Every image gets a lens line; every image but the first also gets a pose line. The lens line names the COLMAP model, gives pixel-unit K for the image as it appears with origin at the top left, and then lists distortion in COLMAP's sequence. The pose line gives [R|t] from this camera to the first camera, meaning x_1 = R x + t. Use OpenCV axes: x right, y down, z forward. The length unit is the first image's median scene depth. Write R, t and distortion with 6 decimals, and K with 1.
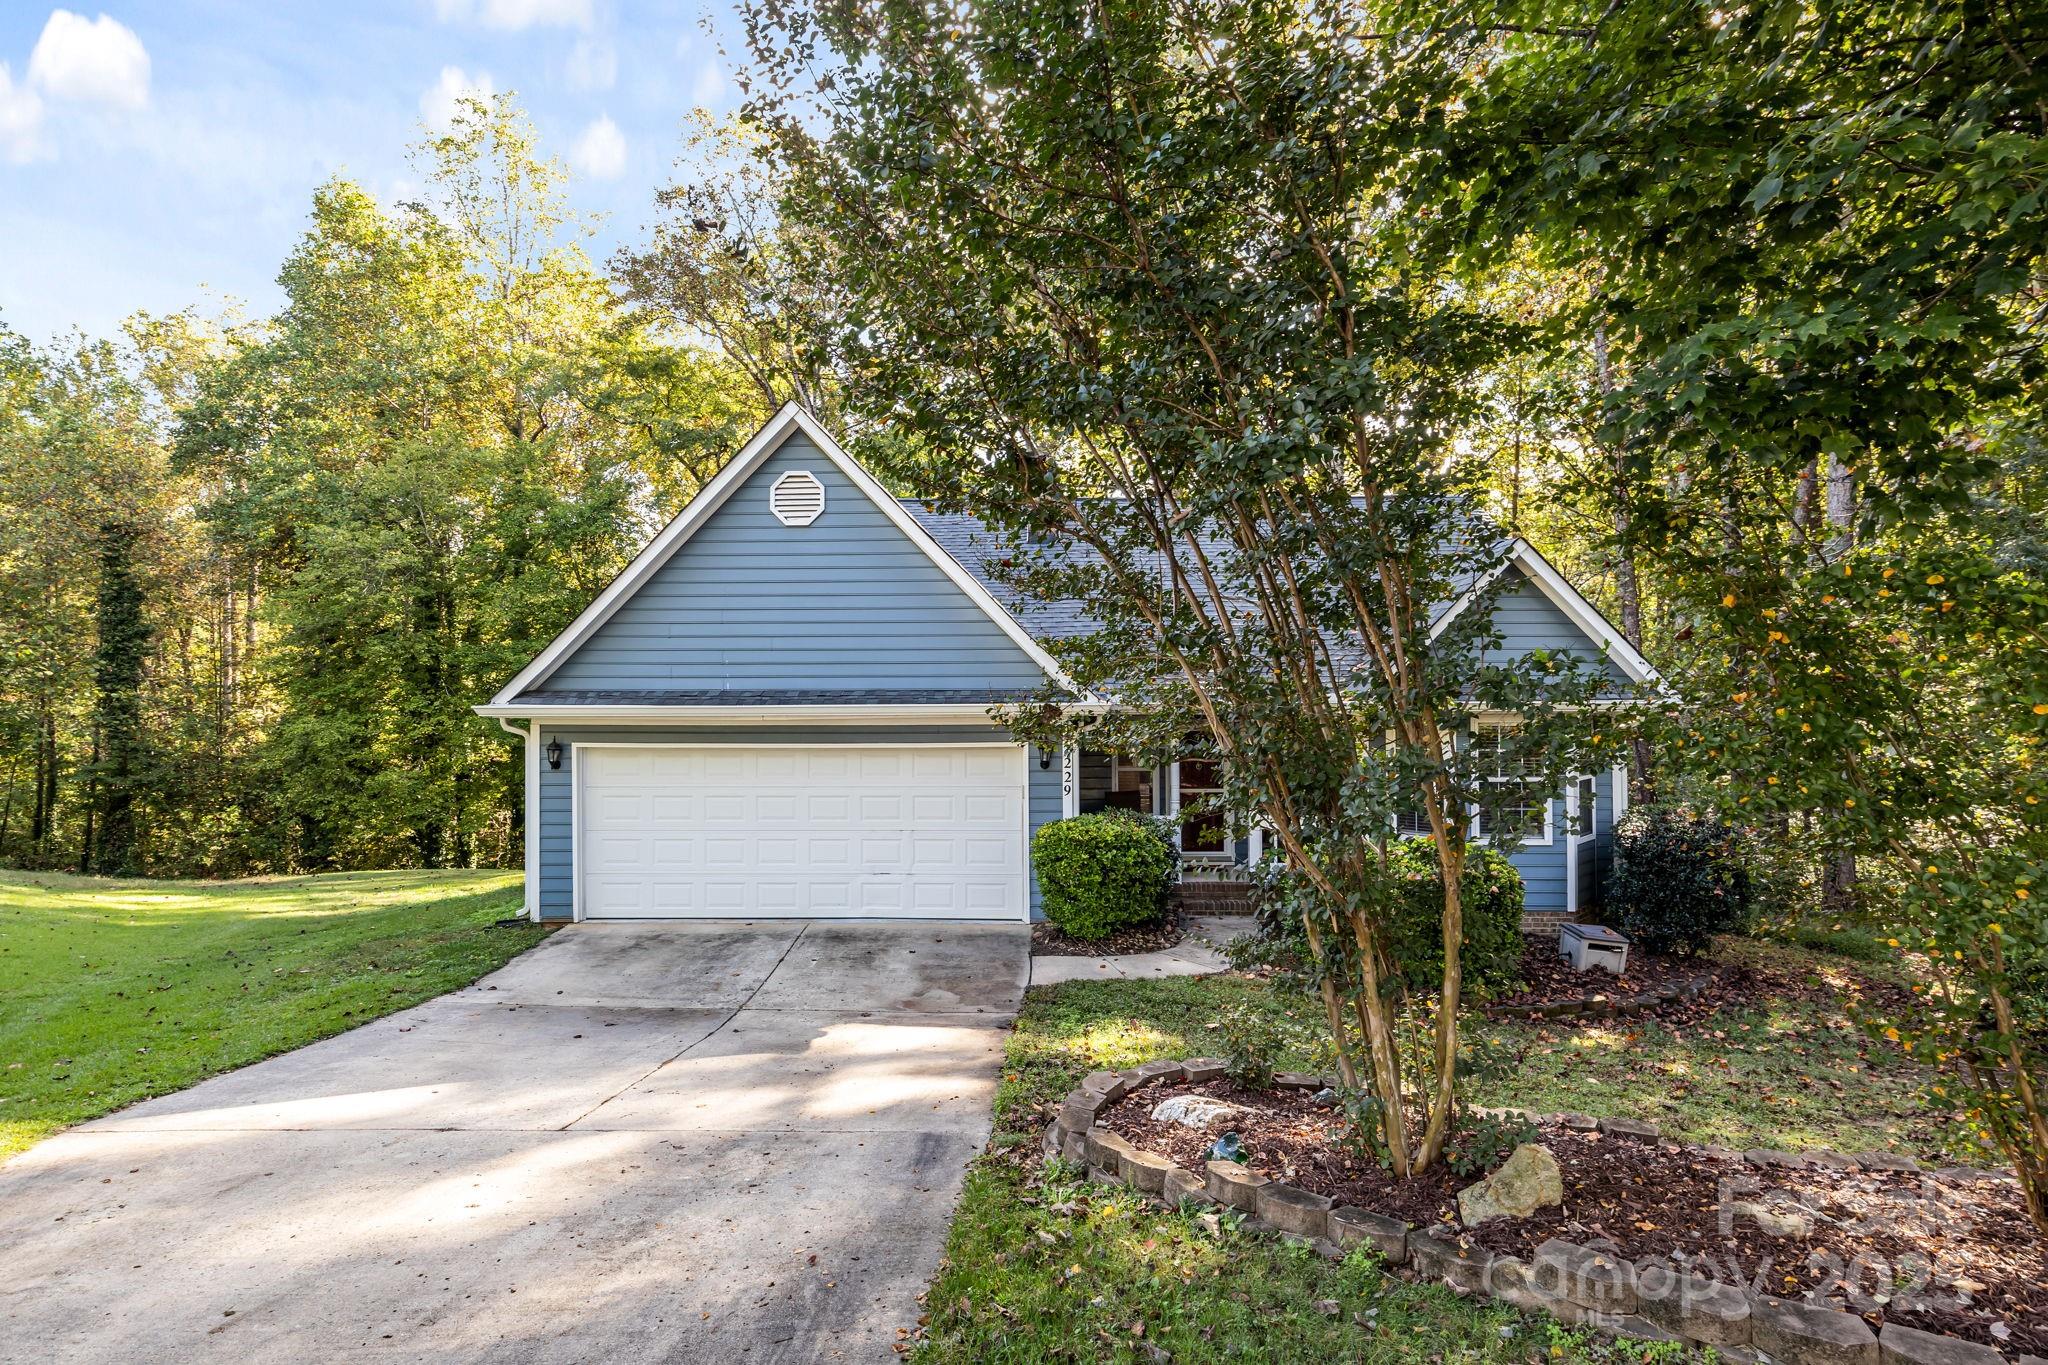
lens RADIAL K [[1024.6, 0, 1025.0], [0, 1024.6, 665.8], [0, 0, 1]] dist [-0.002515, -0.000839]
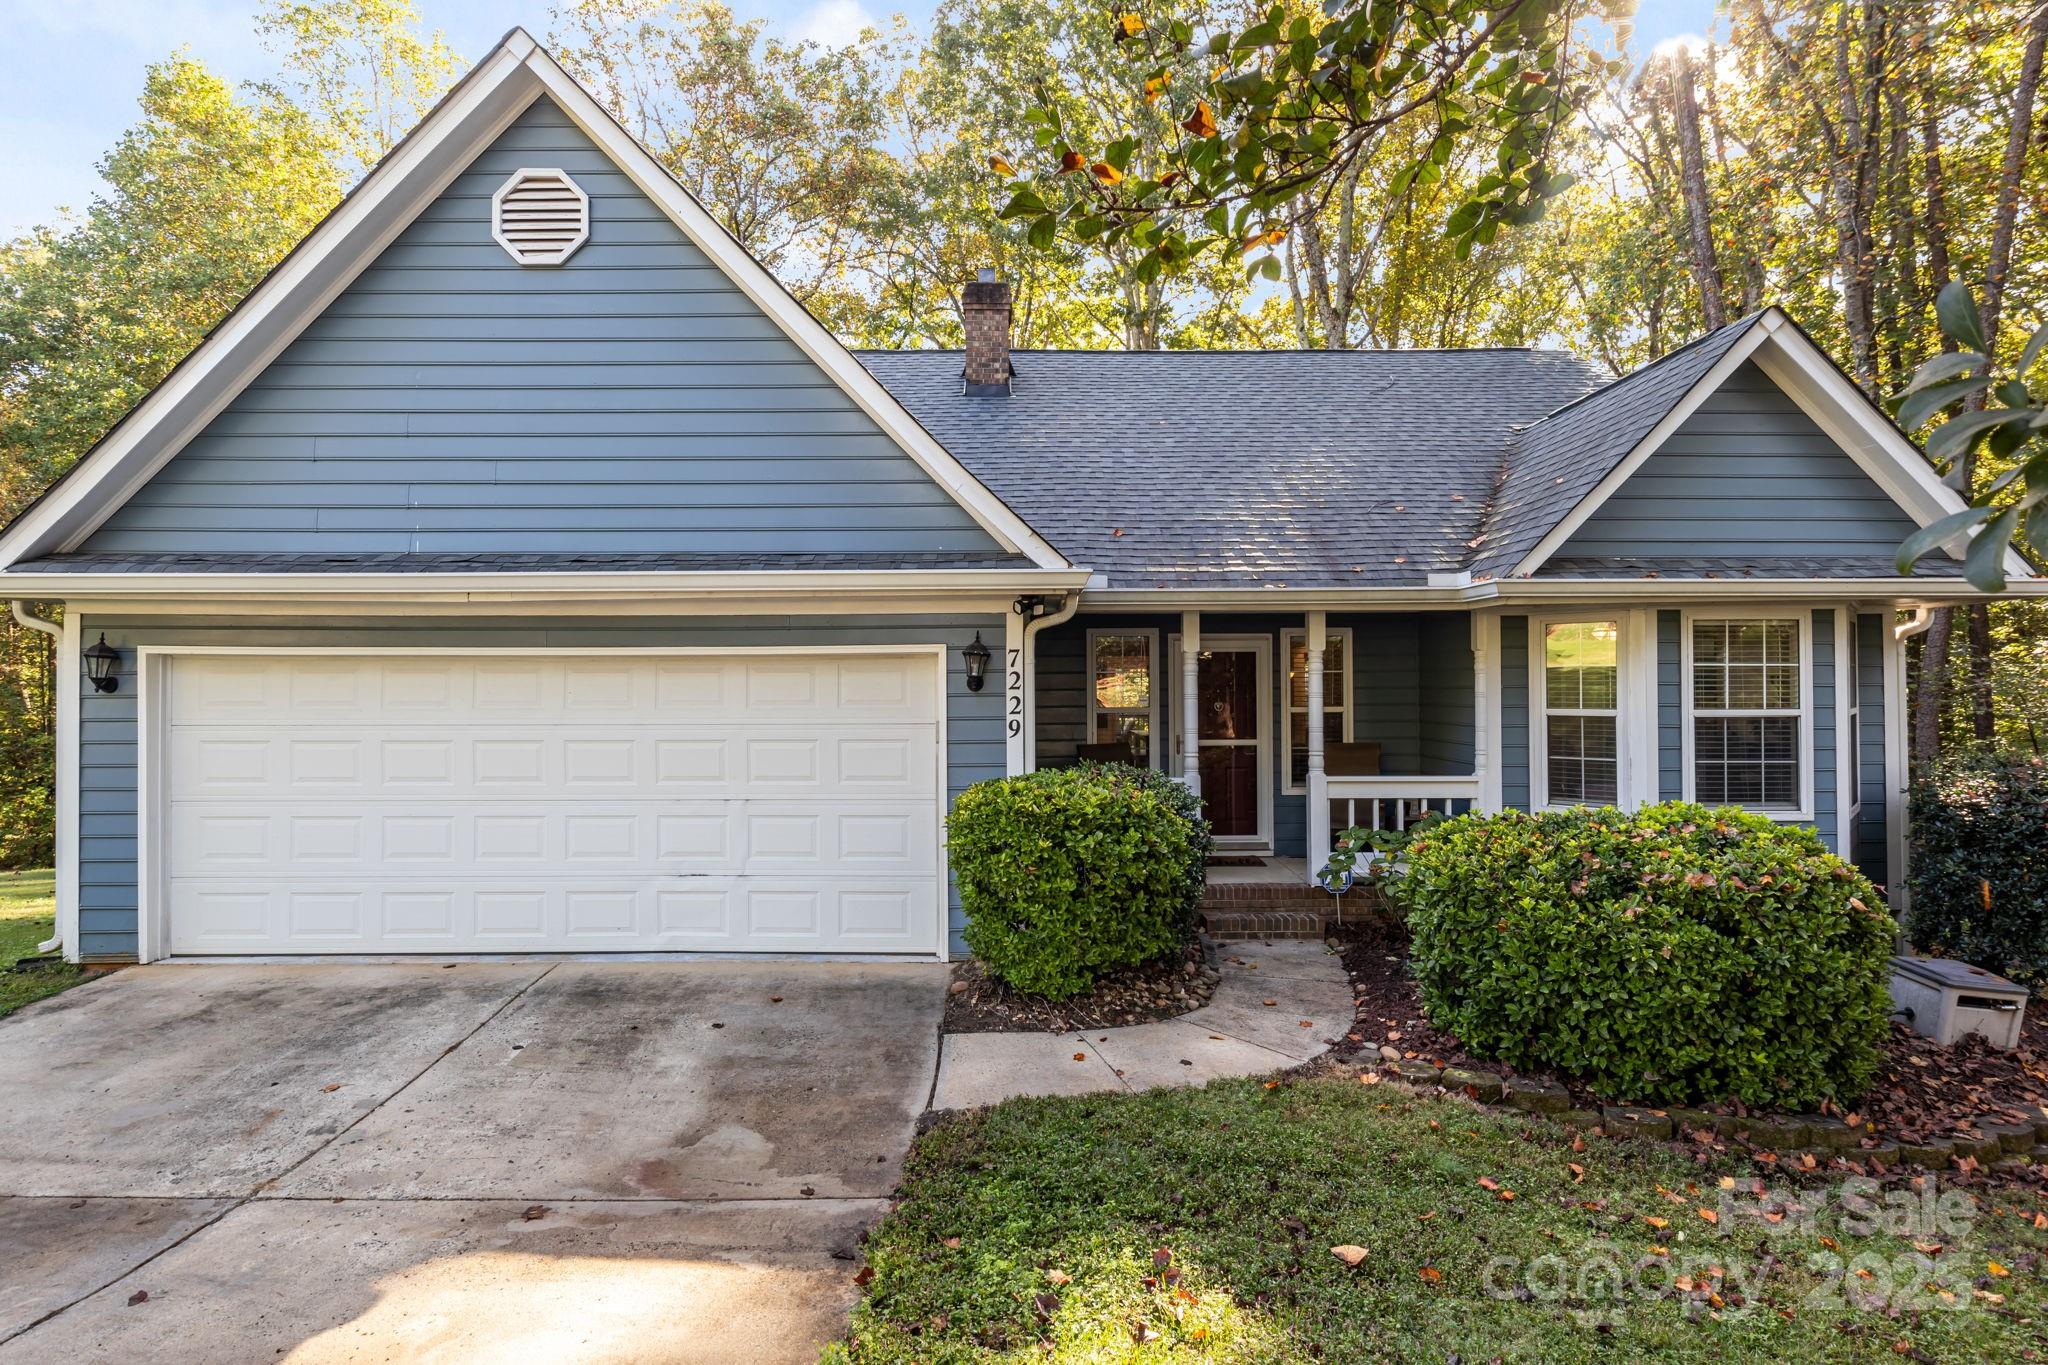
lens RADIAL K [[1019.1, 0, 1016.6], [0, 1019.1, 659.7], [0, 0, 1]] dist [-0.007535, -0.001093]
pose [[0.999592, 0.000536, 0.028566, 0.026317], [-0.000698, 0.999984, 0.005681, 0.080074], [-0.028563, -0.005698, 0.999576, 0.431900]]
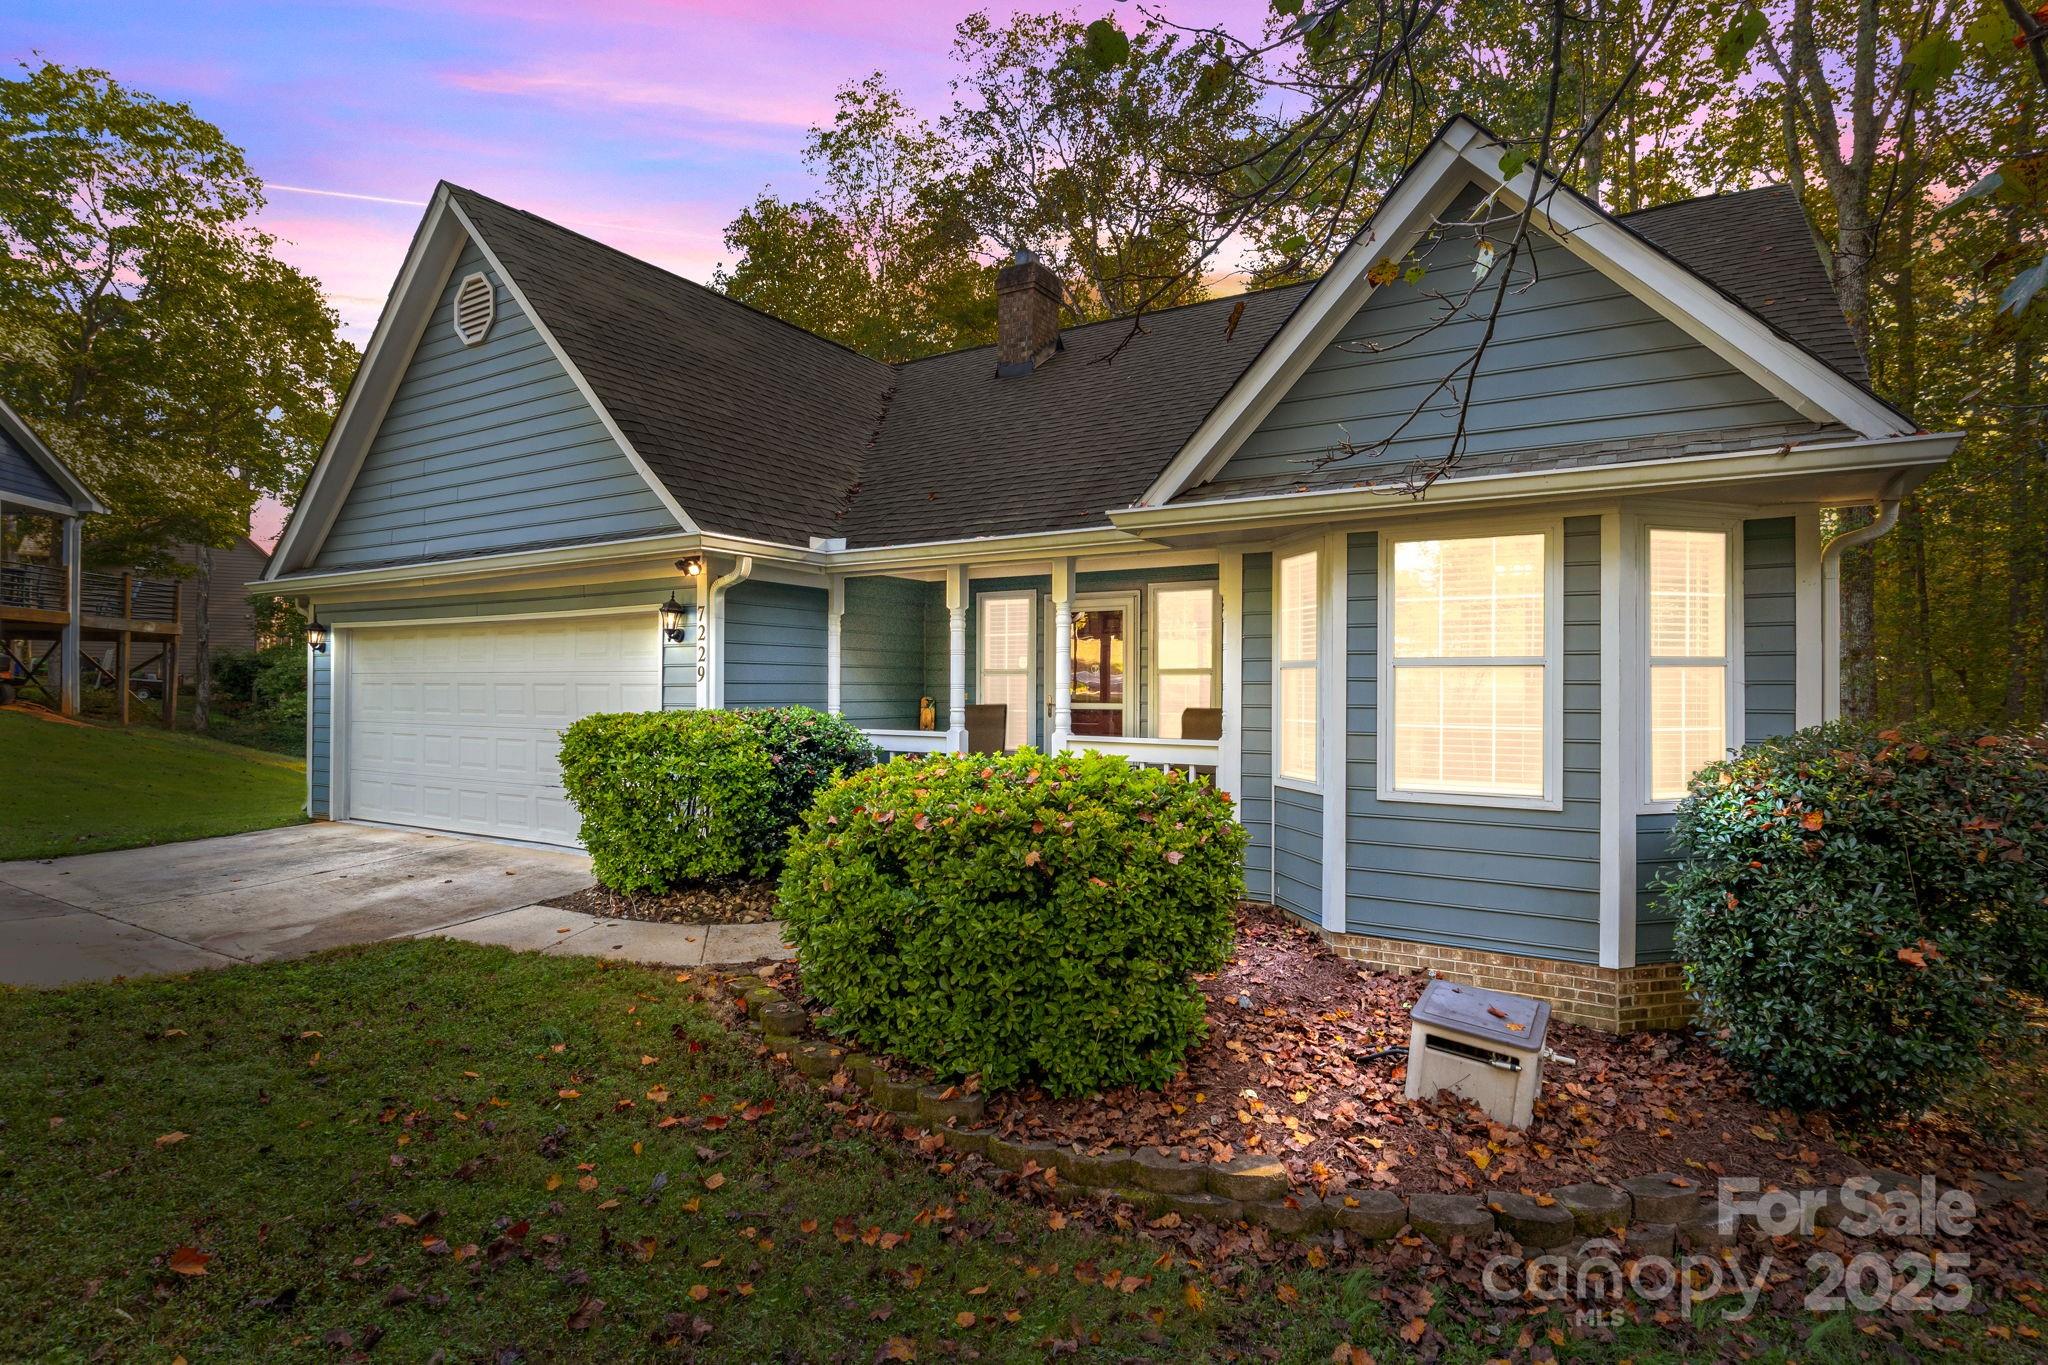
lens RADIAL K [[1044.8, 0, 1034.7], [0, 1044.8, 675.0], [0, 0, 1]] dist [-0.007703, 0.000412]
pose [[0.860202, 0.000680, -0.509953, 0.573888], [0.008328, 0.999847, 0.015380, 0.113590], [0.509885, -0.017477, 0.860065, 0.527205]]
